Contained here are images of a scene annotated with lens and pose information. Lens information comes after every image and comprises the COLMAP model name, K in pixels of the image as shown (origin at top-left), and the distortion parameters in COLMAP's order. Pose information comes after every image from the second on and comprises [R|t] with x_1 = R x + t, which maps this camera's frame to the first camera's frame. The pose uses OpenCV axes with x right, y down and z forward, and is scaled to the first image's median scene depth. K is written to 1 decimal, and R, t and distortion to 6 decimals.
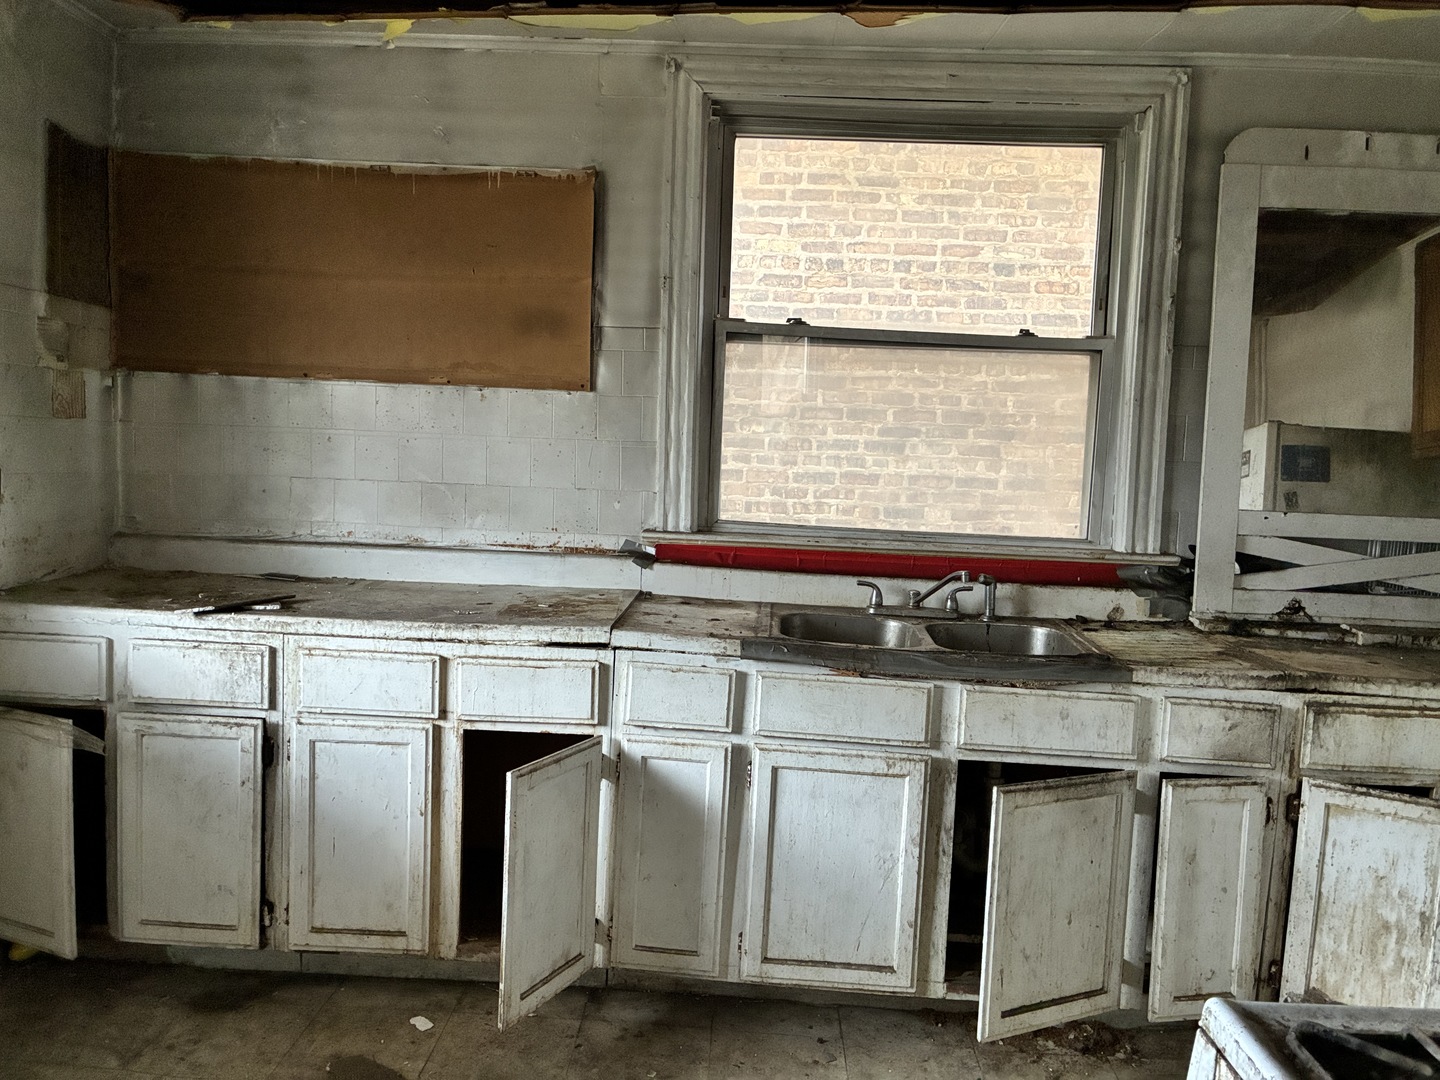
lens RADIAL K [[1056.8, 0, 728.1], [0, 1056.8, 545.1], [0, 0, 1]] dist [0.060123, -0.079030]
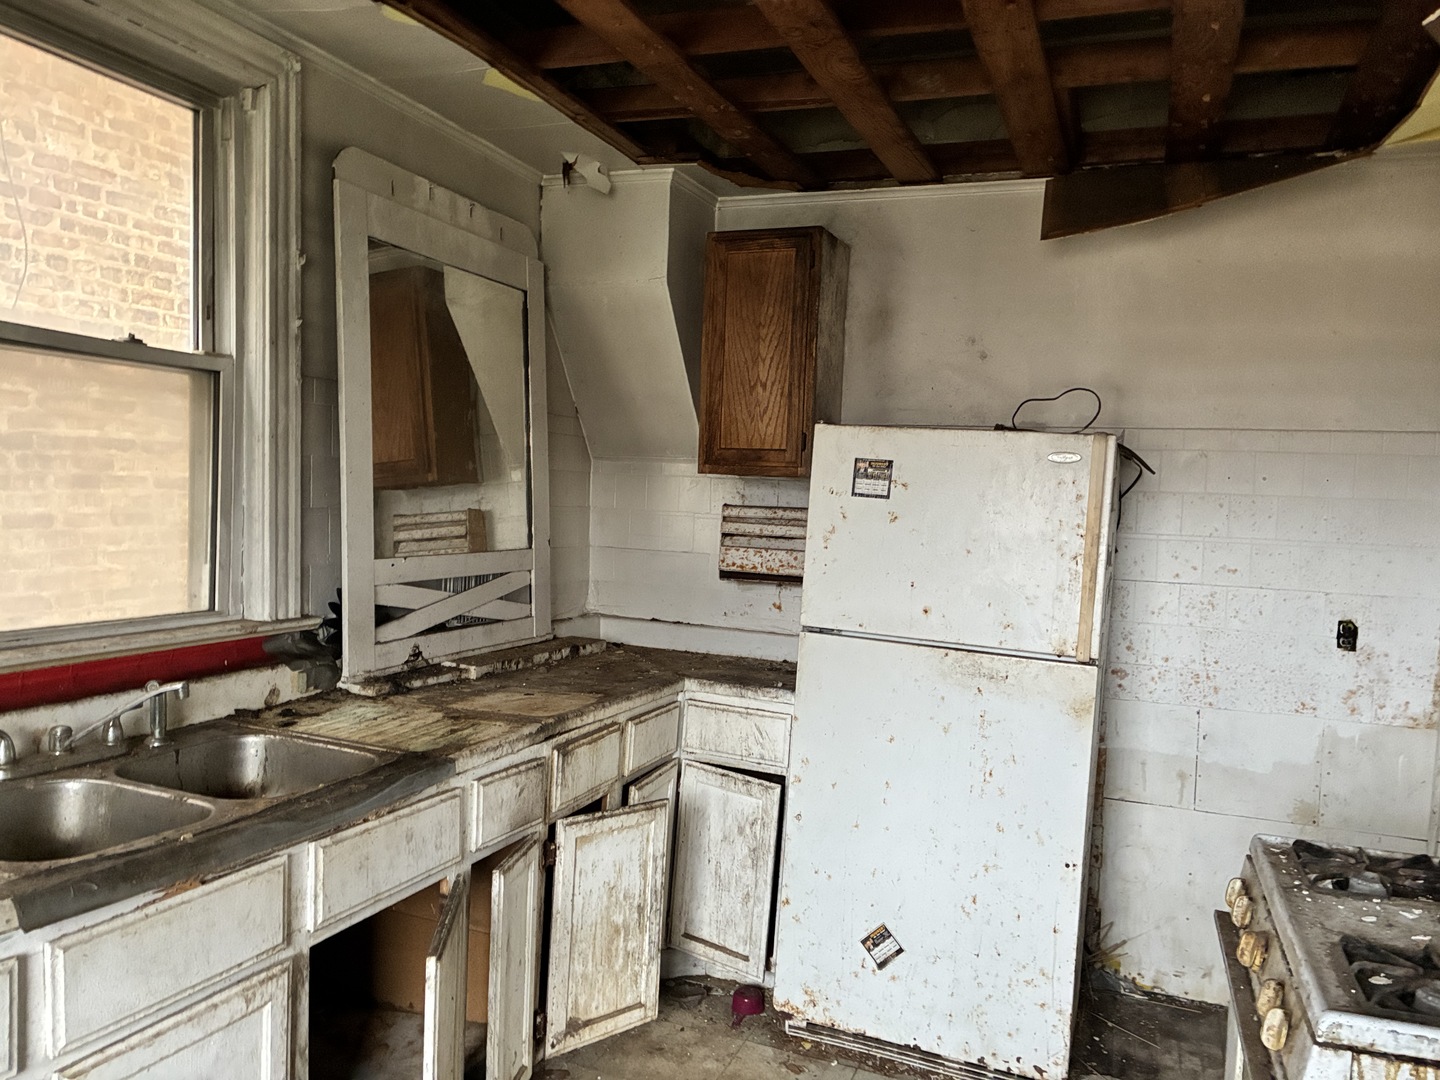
lens RADIAL K [[1056.8, 0, 728.1], [0, 1056.8, 545.1], [0, 0, 1]] dist [0.060123, -0.079030]
pose [[0.353445, -0.068672, 0.932931, -0.337755], [0.069329, 0.996482, 0.047084, -0.082923], [-0.932883, 0.048038, 0.356963, 0.467881]]
